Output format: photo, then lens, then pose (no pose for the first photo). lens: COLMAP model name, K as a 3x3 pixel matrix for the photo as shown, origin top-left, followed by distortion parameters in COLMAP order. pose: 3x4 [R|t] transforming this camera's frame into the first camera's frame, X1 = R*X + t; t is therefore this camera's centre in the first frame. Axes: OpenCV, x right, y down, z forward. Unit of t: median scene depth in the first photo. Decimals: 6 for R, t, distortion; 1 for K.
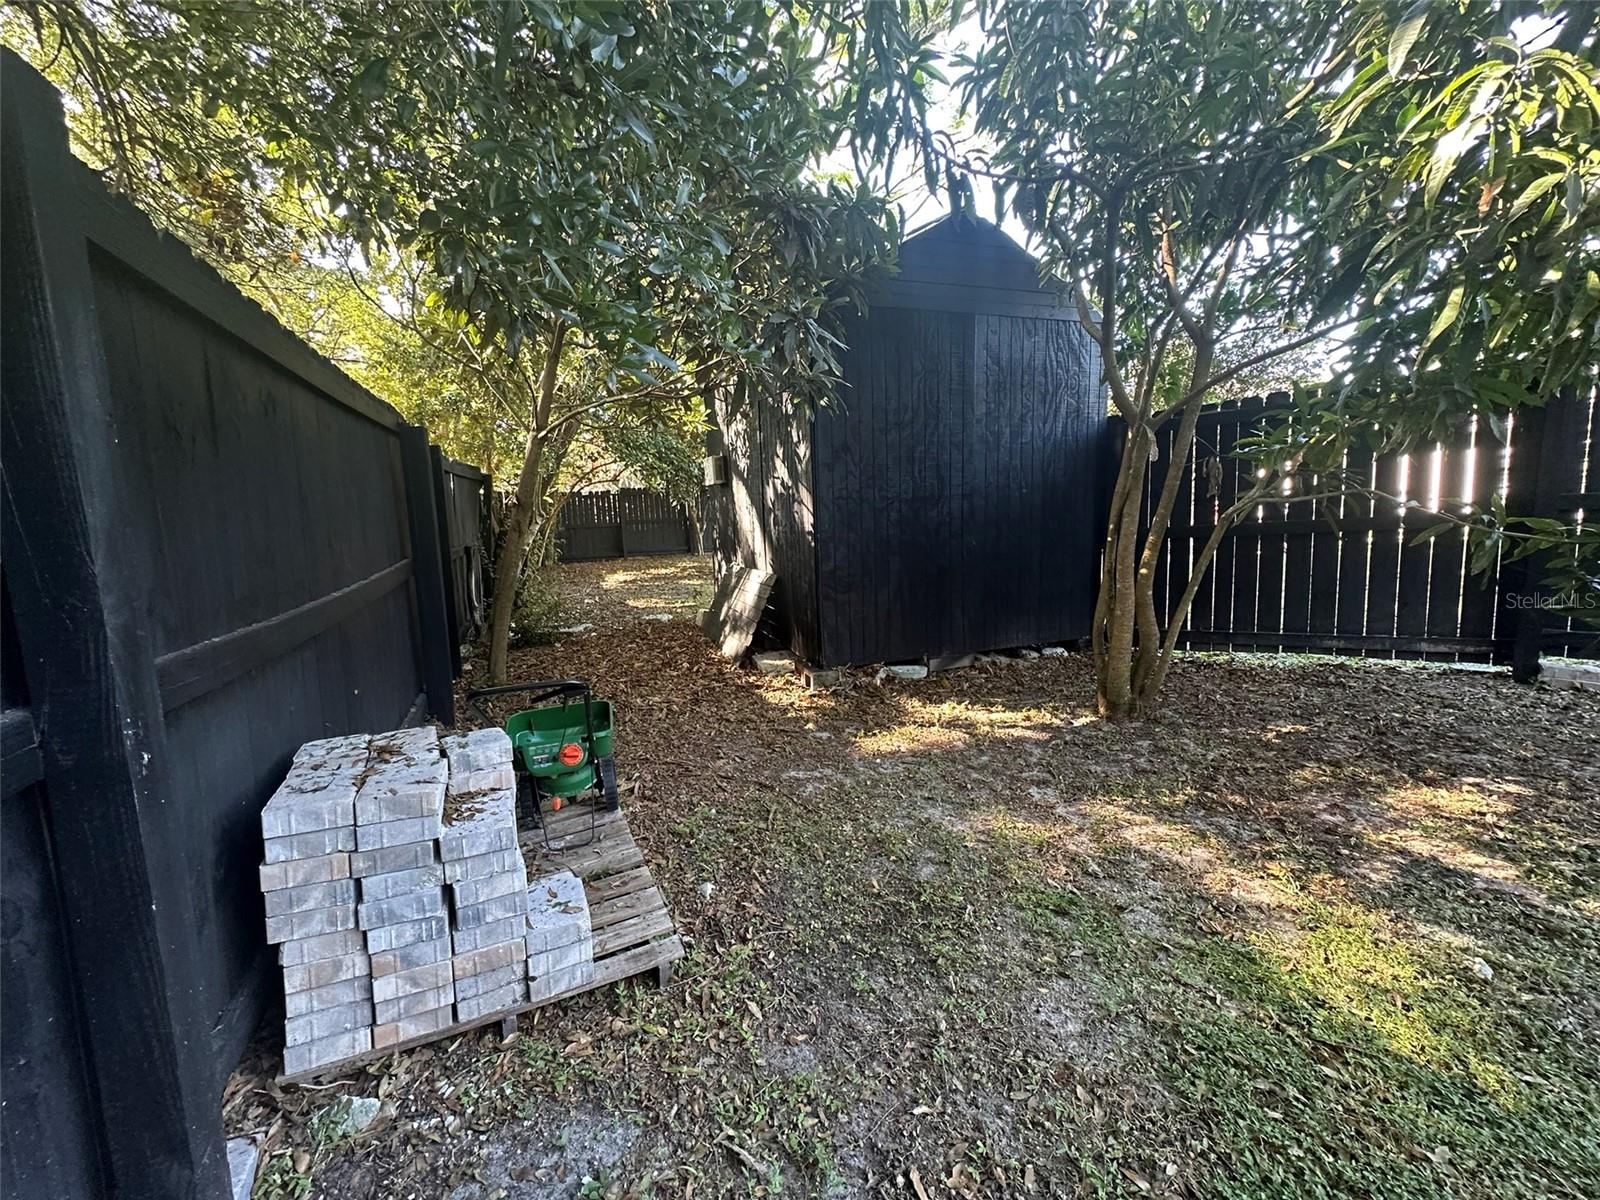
lens RADIAL K [[643.2, 0, 800.0], [0, 643.2, 600.0], [0, 0, 1]] dist [0.000906, -0.000186]
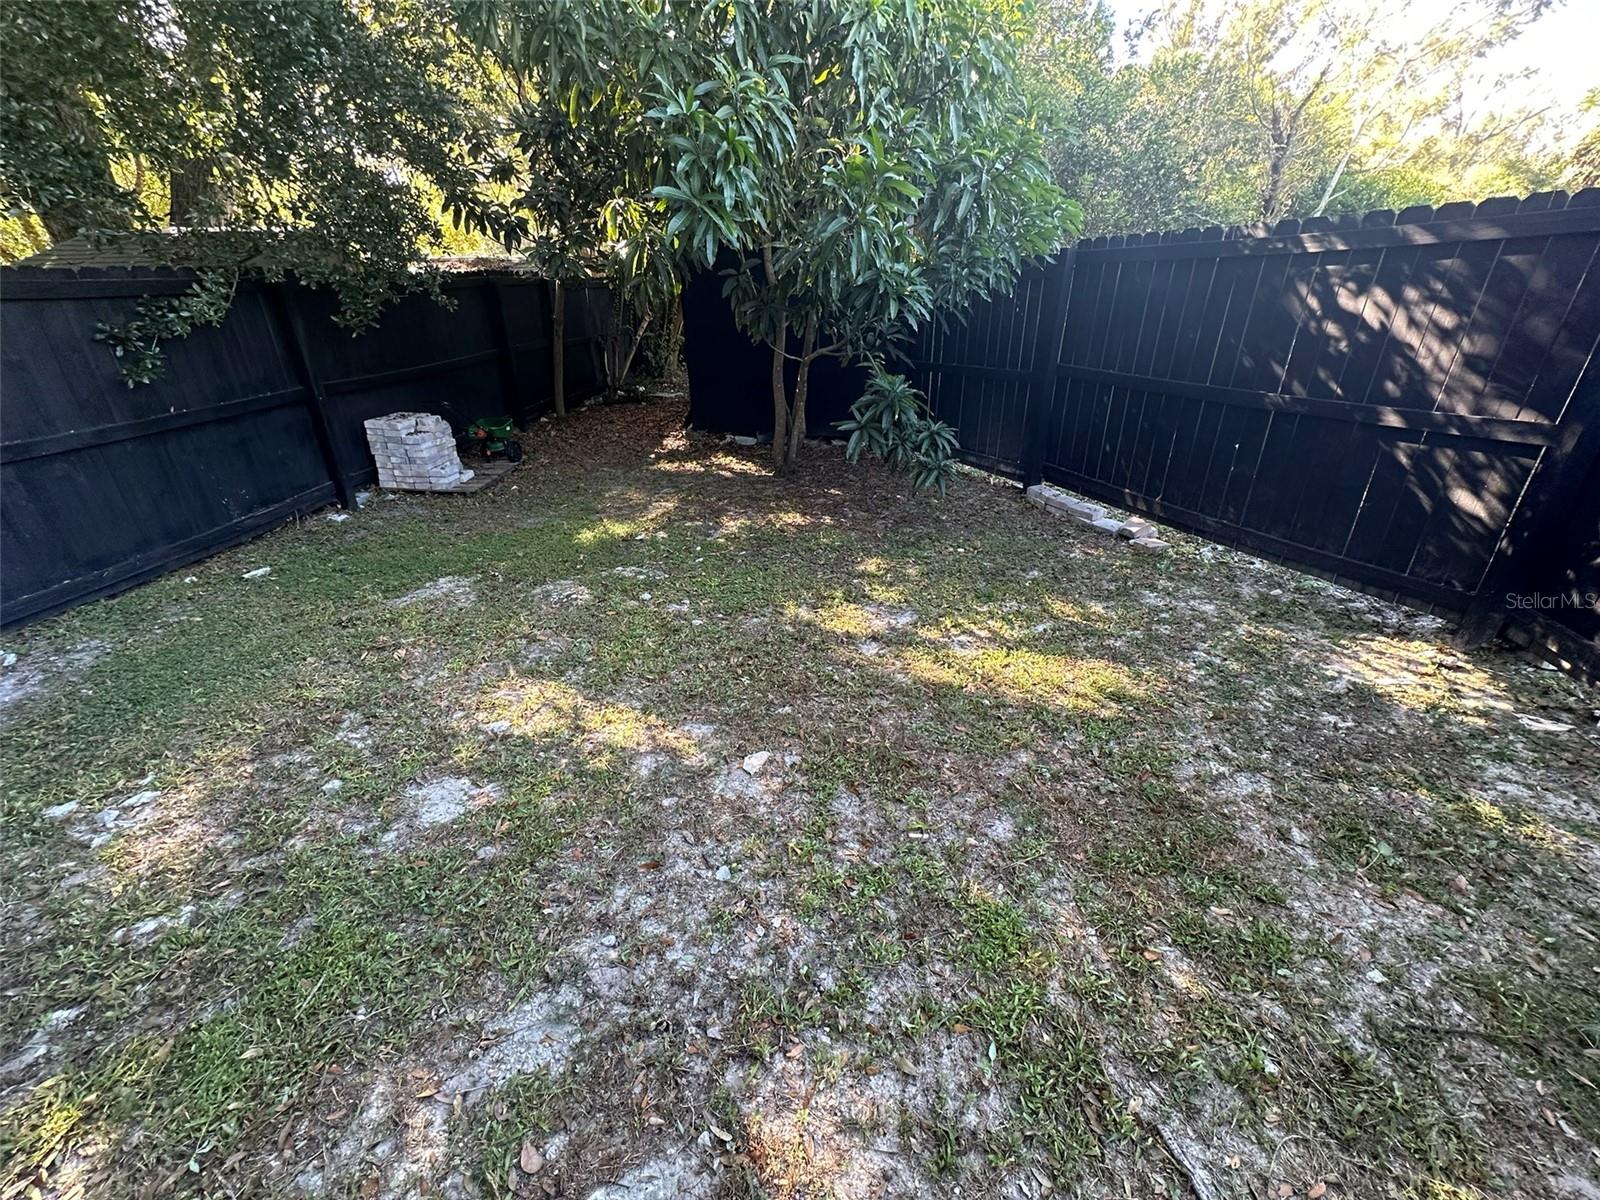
lens RADIAL K [[643.2, 0, 800.0], [0, 643.2, 600.0], [0, 0, 1]] dist [0.000906, -0.000186]
pose [[0.866382, 0.243368, -0.436066, 3.477398], [-0.087806, 0.933848, 0.346724, -0.280437], [0.491601, -0.262106, 0.830439, -1.320235]]
